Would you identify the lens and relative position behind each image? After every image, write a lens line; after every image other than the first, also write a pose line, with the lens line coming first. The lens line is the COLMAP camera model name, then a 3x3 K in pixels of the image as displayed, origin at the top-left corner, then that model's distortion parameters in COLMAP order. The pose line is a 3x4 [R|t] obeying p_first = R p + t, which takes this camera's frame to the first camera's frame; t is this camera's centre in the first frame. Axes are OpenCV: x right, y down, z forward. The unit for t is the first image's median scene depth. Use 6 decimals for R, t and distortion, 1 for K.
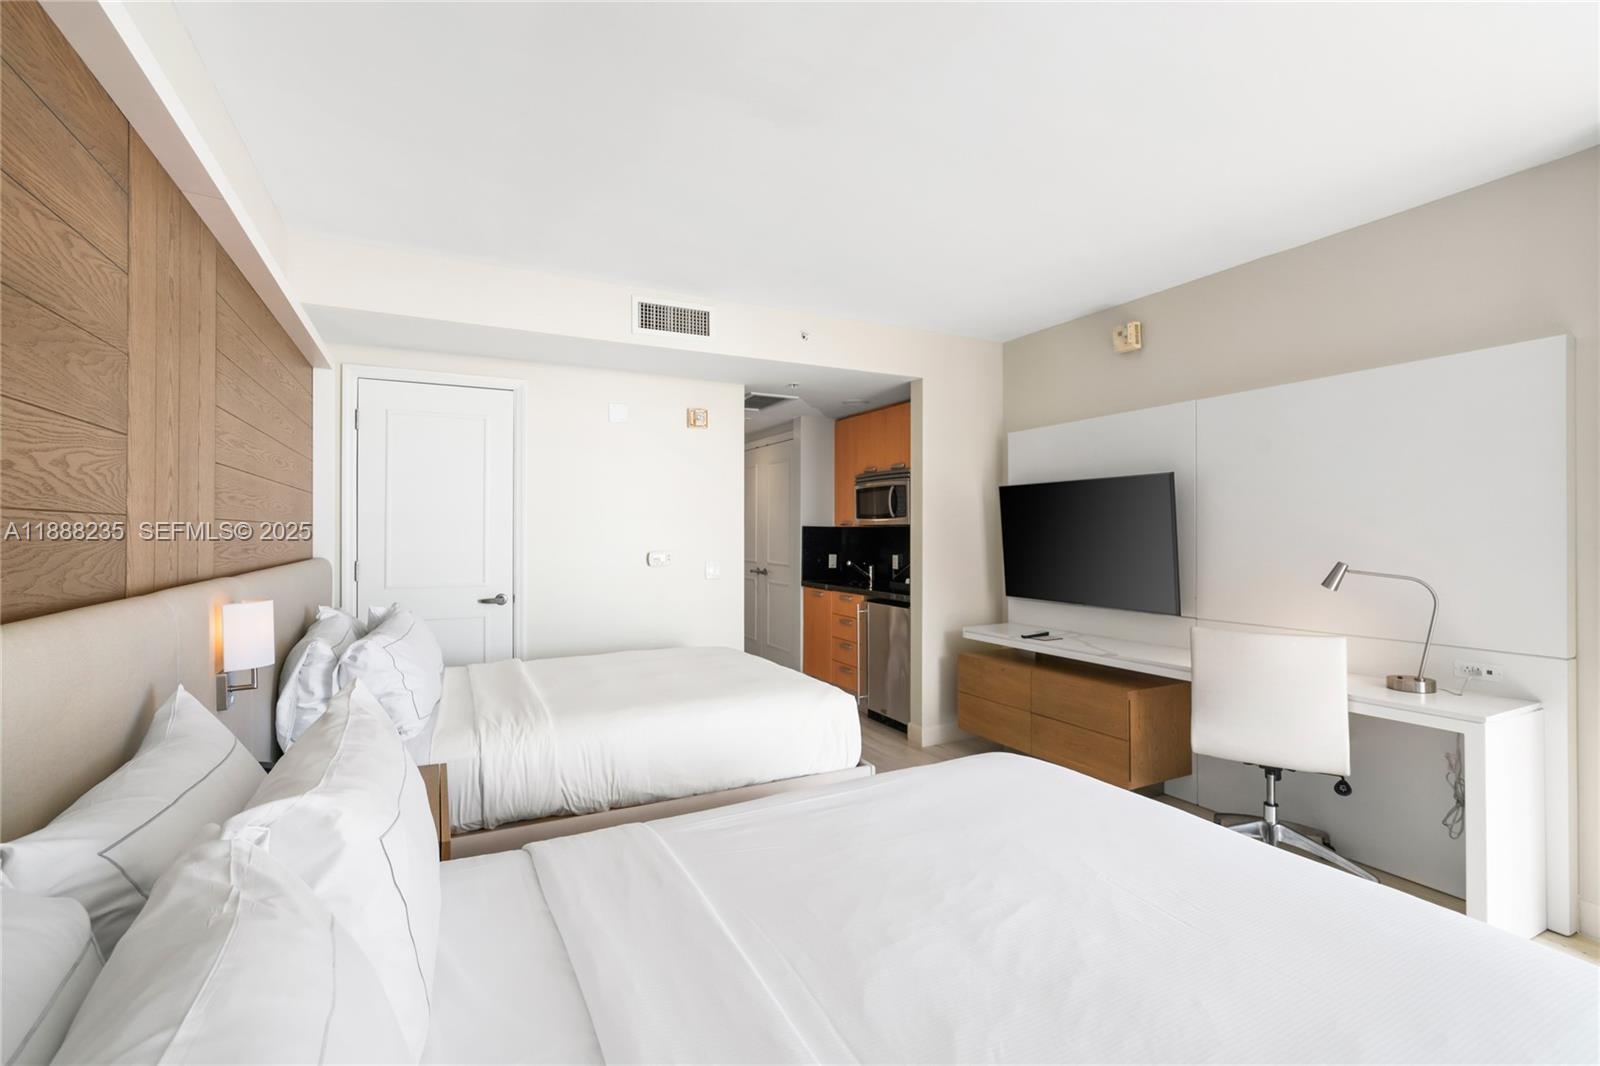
lens RADIAL K [[719.3, 0, 803.5], [0, 719.3, 529.8], [0, 0, 1]] dist [-0.002653, 0.001737]
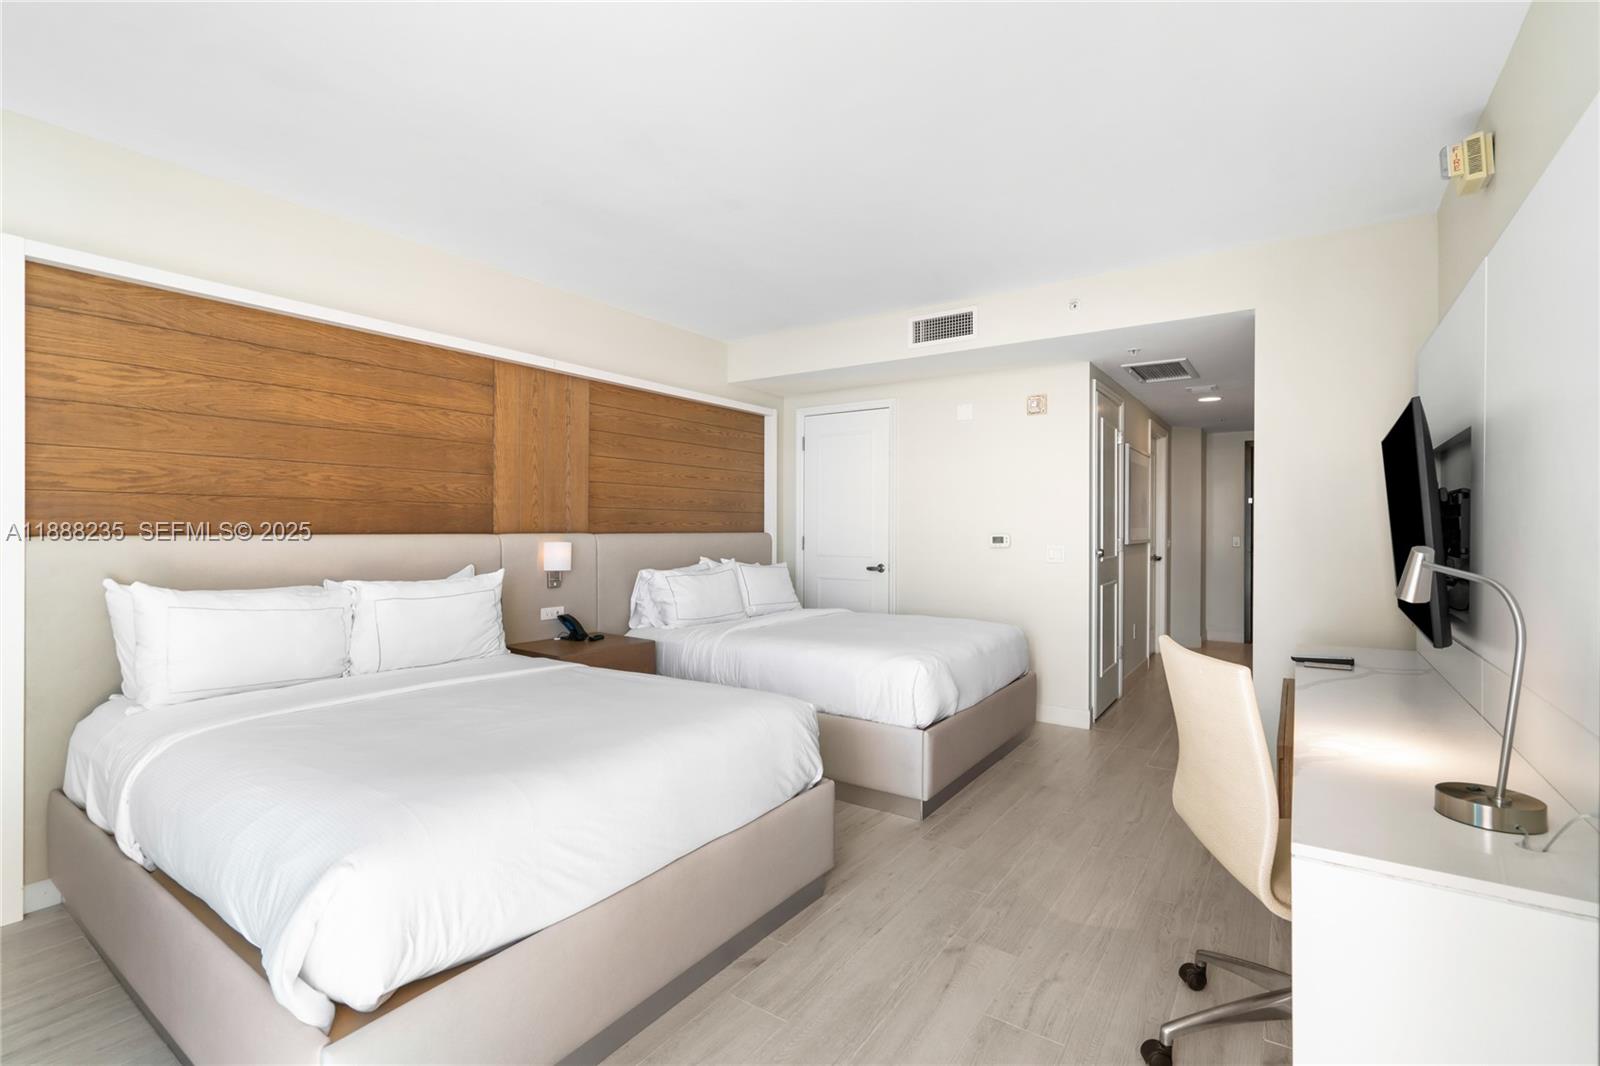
lens RADIAL K [[721.2, 0, 800.9], [0, 721.2, 527.0], [0, 0, 1]] dist [-0.018667, 0.013618]
pose [[0.475369, 0.001593, -0.879785, 0.697874], [-0.001256, 0.999999, 0.001132, 0.021118], [0.879785, 0.000567, 0.475371, 0.256405]]
